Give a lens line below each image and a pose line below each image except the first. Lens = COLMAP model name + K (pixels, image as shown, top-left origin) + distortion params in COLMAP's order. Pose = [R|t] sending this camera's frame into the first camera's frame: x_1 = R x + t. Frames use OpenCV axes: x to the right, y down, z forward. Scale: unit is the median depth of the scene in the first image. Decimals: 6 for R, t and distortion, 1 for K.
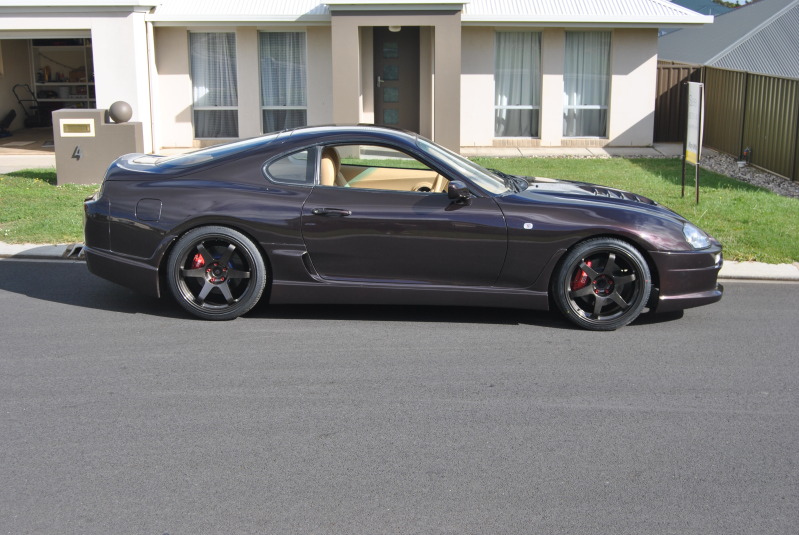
lens RADIAL K [[1027.4, 0, 399.5], [0, 1027.4, 267.5], [0, 0, 1]] dist [-0.052638, 0.015476]
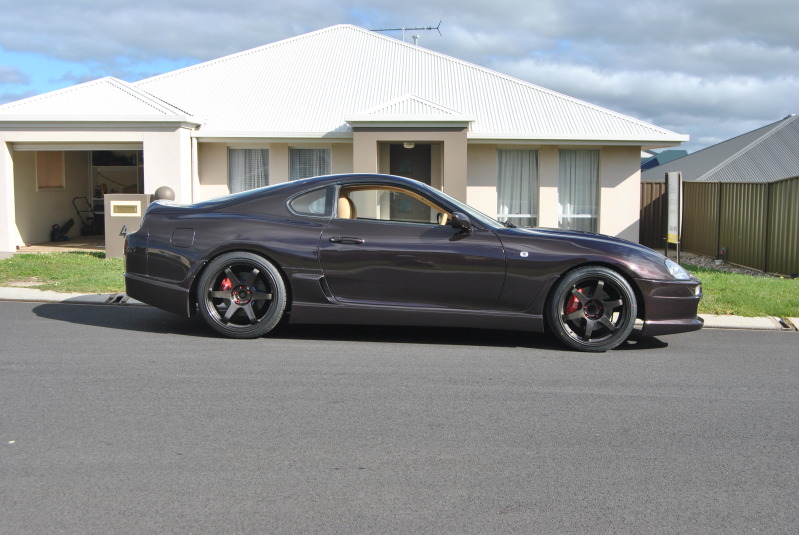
lens RADIAL K [[920.8, 0, 399.5], [0, 920.8, 267.5], [0, 0, 1]] dist [-0.068907, 0.053081]
pose [[0.999820, 0.009770, -0.016246, 0.006927], [-0.011967, 0.989912, -0.141177, 0.108960], [0.014703, 0.141346, 0.989851, 0.019338]]
